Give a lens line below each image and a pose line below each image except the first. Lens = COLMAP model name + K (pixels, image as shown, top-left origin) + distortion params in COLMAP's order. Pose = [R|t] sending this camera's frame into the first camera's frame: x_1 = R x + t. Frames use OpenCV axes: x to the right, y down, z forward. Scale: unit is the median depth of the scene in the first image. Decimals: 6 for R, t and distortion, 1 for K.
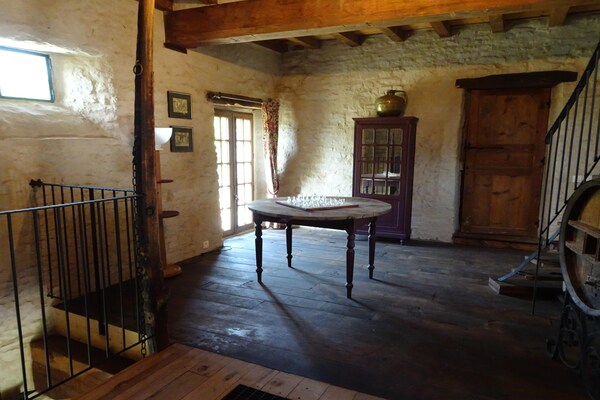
lens RADIAL K [[428.7, 0, 302.1], [0, 428.7, 204.3], [0, 0, 1]] dist [0.013190, -0.002258]
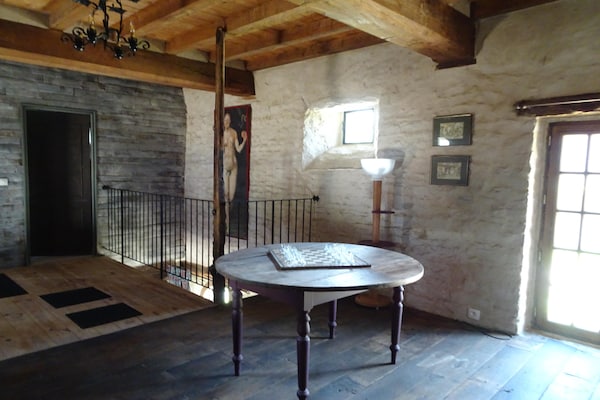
lens RADIAL K [[428.7, 0, 302.3], [0, 428.7, 199.5], [0, 0, 1]] dist [0.013190, -0.002258]
pose [[-0.311155, 0.055983, -0.948709, 0.607710], [-0.152655, 0.982357, 0.108036, -0.144575], [0.938019, 0.178441, -0.297119, 1.000923]]
